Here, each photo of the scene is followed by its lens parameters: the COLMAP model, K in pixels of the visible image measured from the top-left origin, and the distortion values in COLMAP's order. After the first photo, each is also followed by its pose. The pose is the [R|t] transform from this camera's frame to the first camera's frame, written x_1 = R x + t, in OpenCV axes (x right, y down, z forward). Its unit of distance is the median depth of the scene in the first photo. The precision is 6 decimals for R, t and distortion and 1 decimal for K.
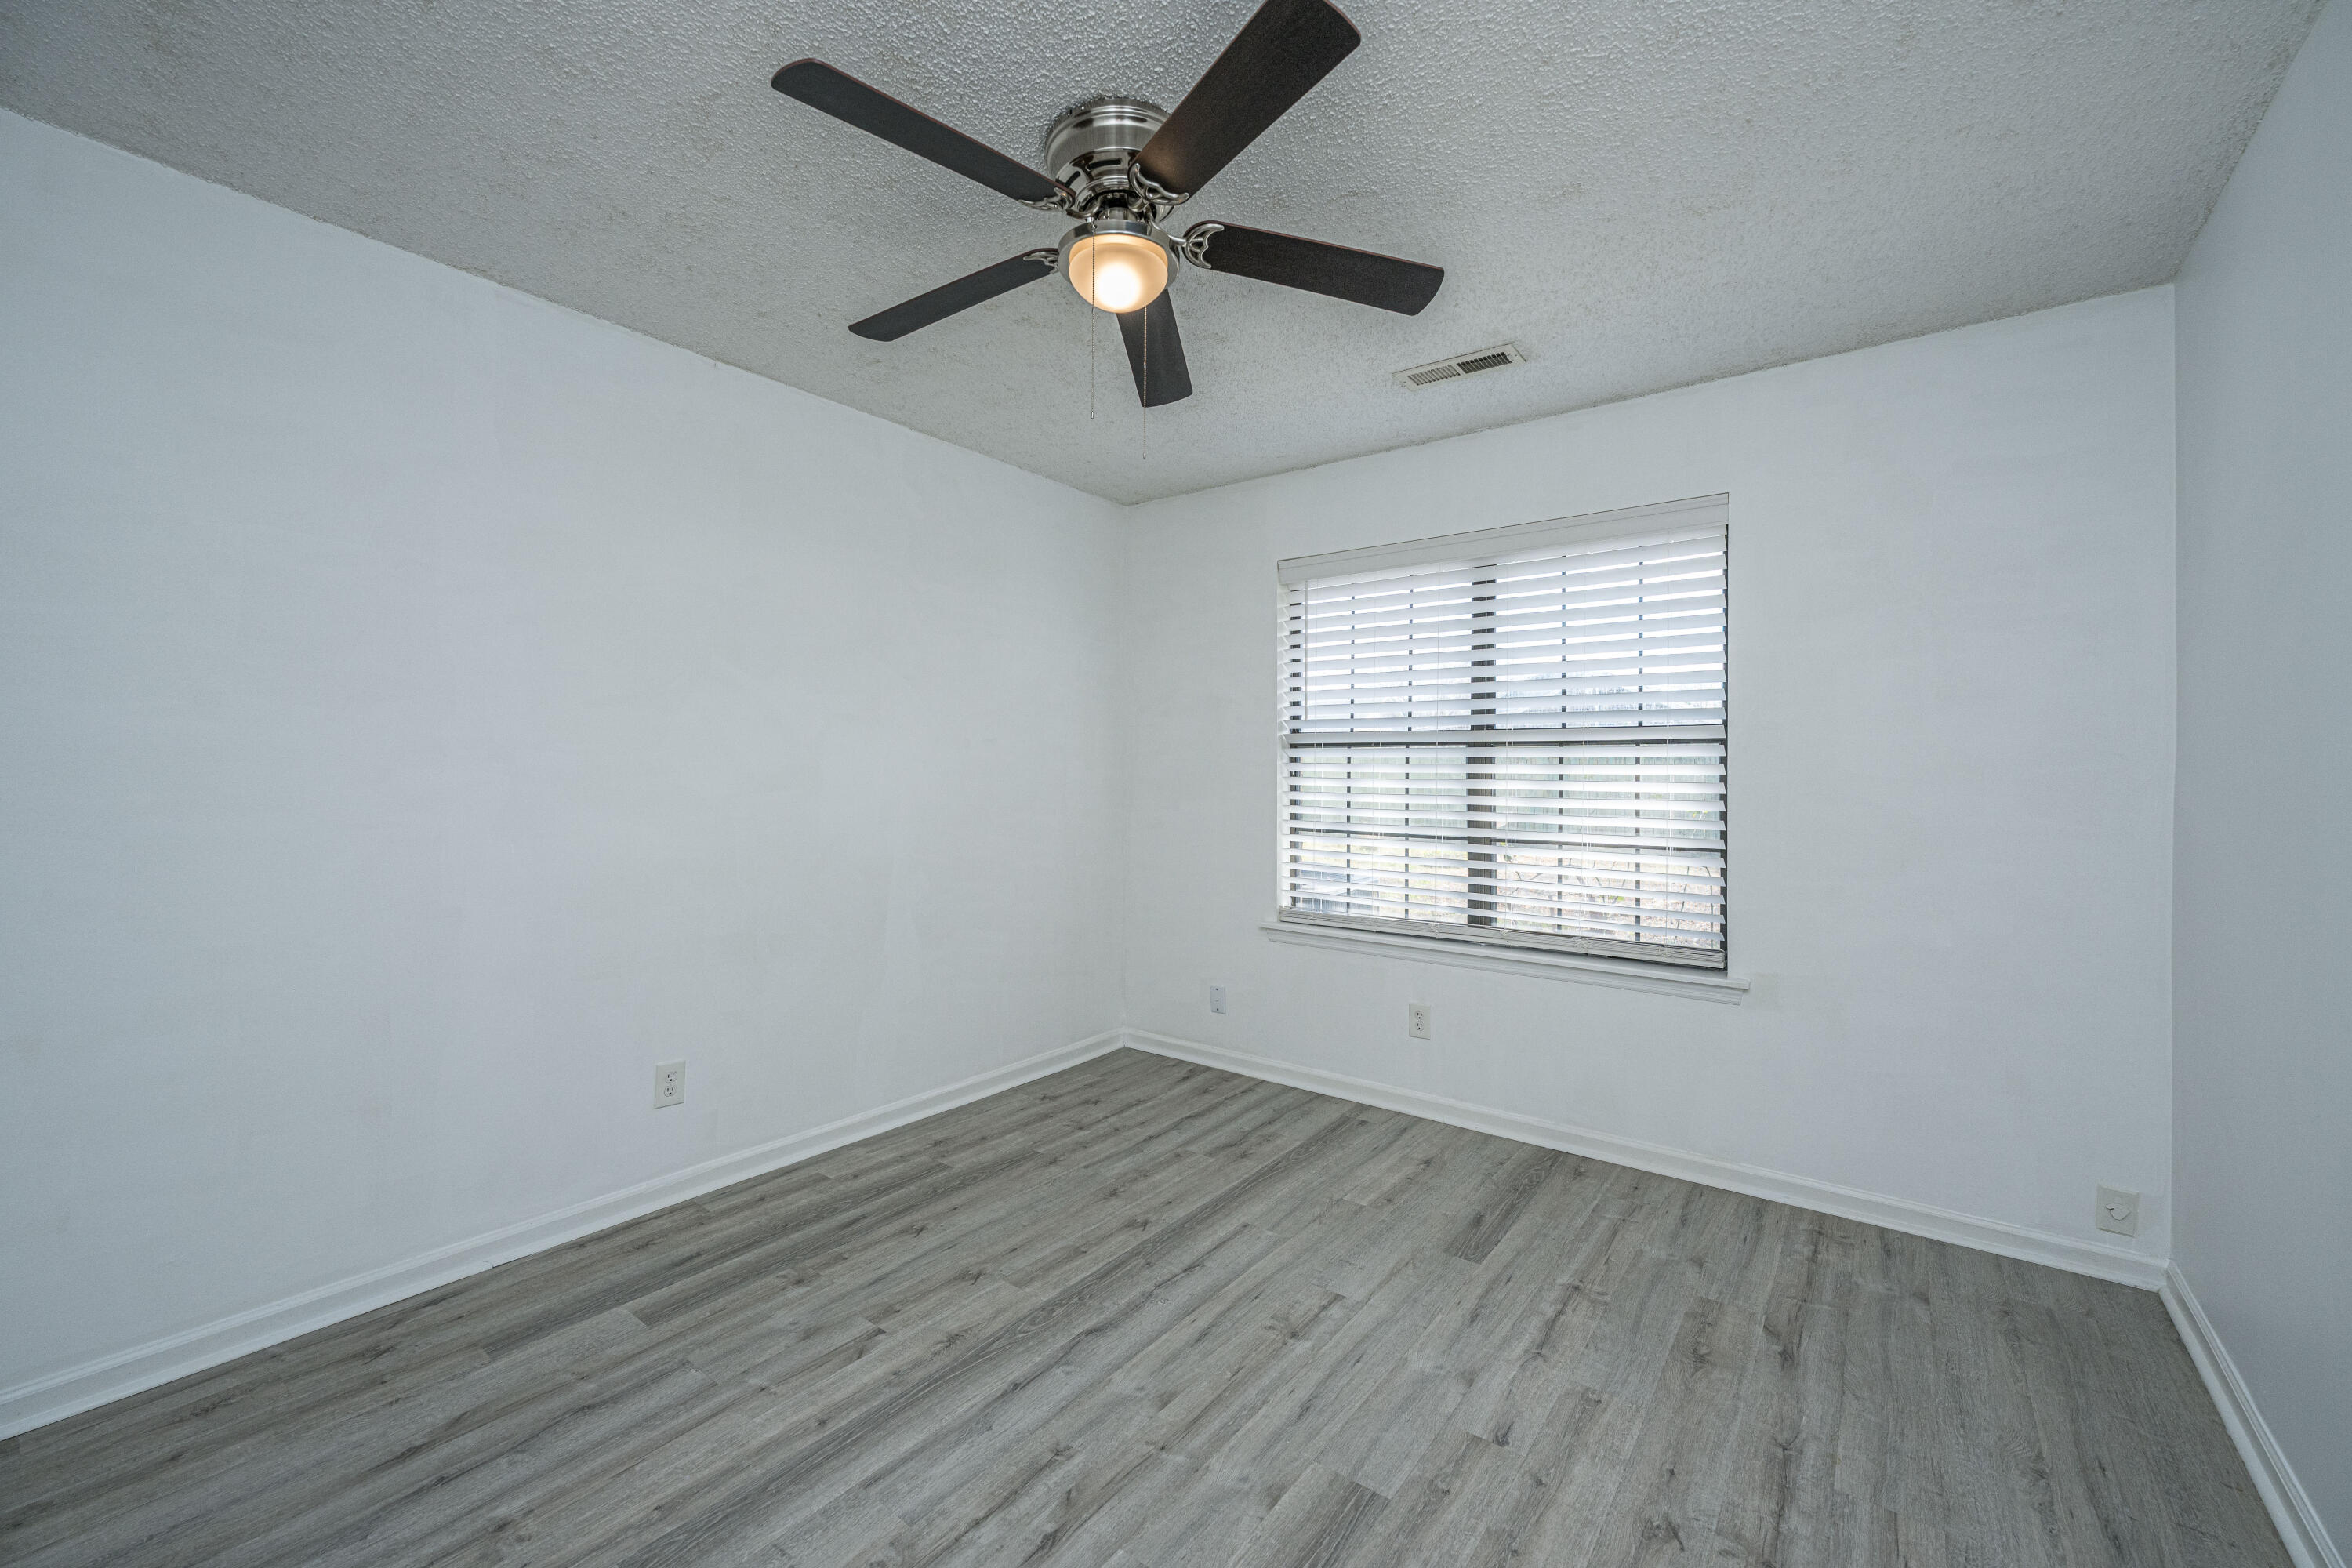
lens RADIAL K [[961.0, 0, 1172.3], [0, 961.0, 775.7], [0, 0, 1]] dist [0.002510, -0.000633]
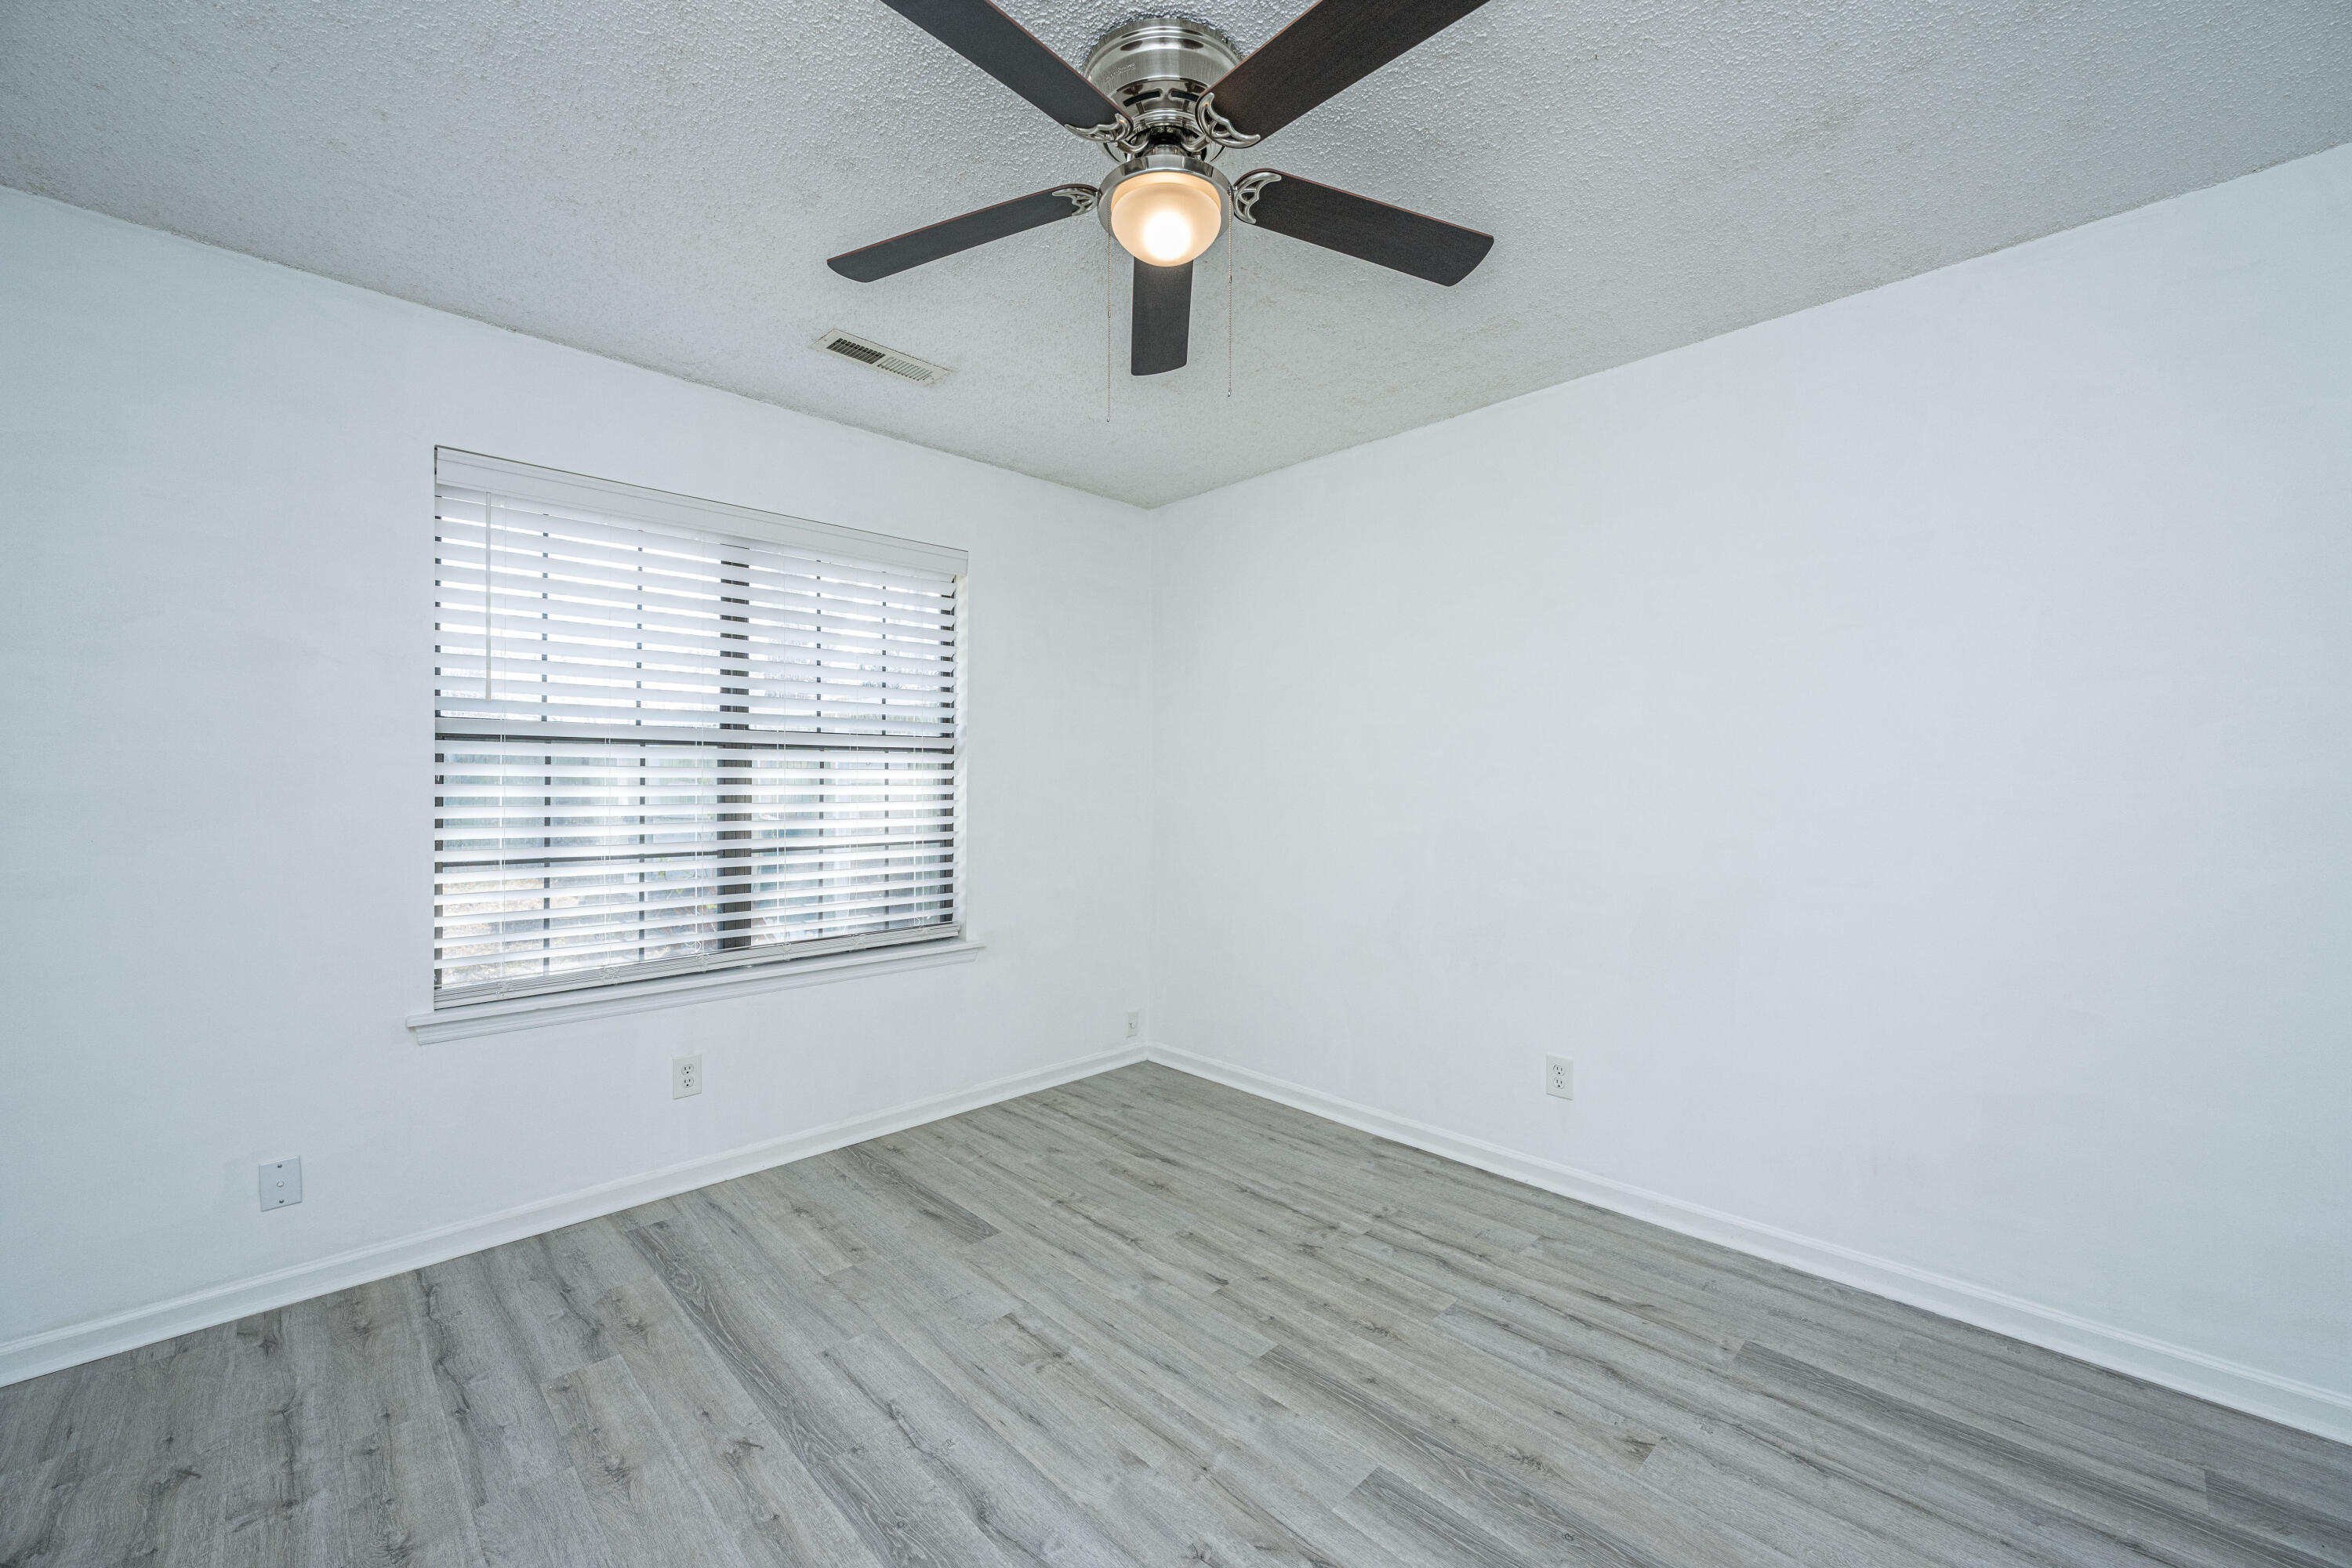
lens RADIAL K [[961.0, 0, 1180.8], [0, 961.0, 783.8], [0, 0, 1]] dist [0.002510, -0.000633]
pose [[0.112787, -0.010248, 0.993566, -0.676973], [0.001632, 0.999947, 0.010128, -0.006499], [-0.993618, 0.000479, 0.112798, 0.630346]]
